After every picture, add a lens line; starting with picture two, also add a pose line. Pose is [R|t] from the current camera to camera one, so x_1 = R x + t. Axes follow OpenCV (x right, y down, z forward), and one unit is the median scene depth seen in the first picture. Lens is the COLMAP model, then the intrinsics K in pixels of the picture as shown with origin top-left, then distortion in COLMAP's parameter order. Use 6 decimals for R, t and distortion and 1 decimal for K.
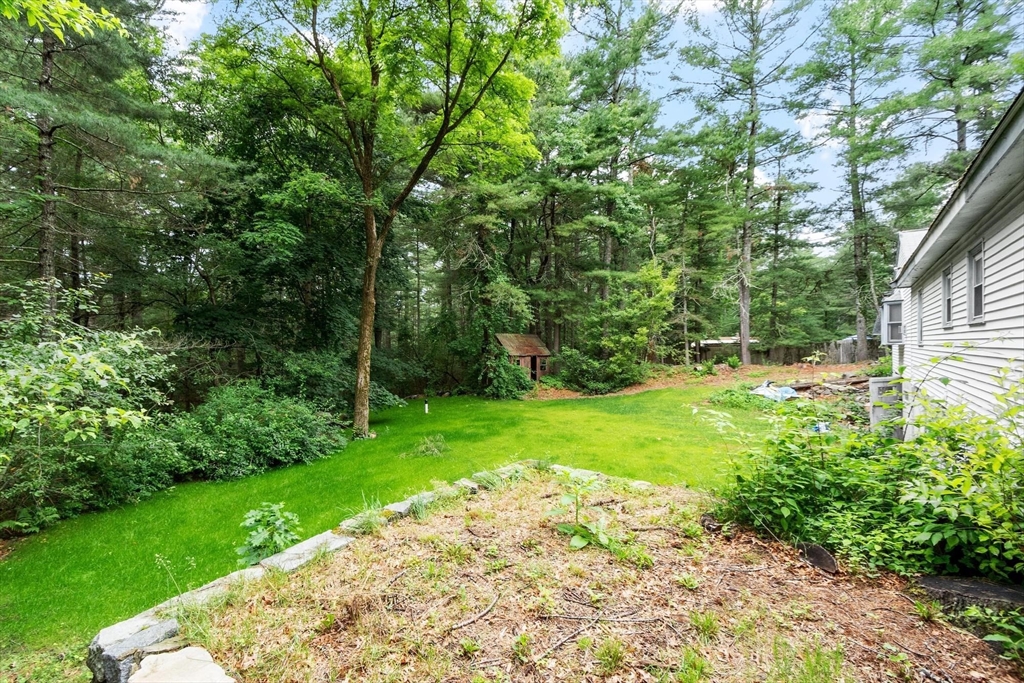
lens RADIAL K [[452.8, 0, 512.0], [0, 452.8, 341.5], [0, 0, 1]] dist [0.002775, 0.000094]
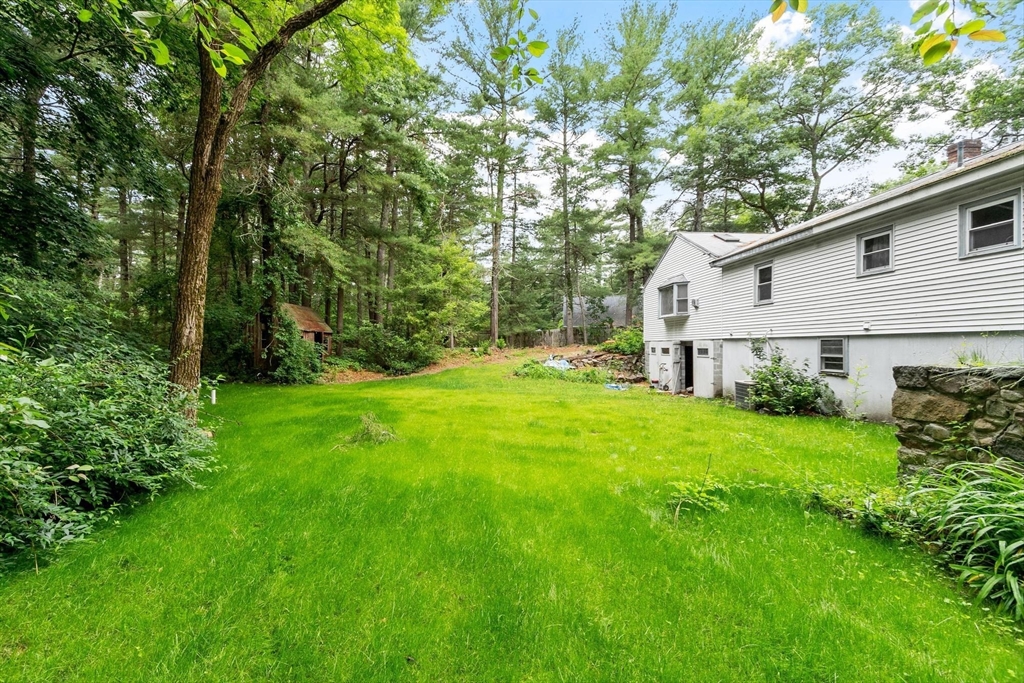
lens RADIAL K [[438.9, 0, 486.0], [0, 438.9, 343.7], [0, 0, 1]] dist [0.002724, 0.000318]
pose [[0.766198, 0.013459, 0.642463, -0.242987], [-0.008258, 0.999904, -0.011098, 0.063425], [-0.642551, 0.003198, 0.766236, 0.228370]]
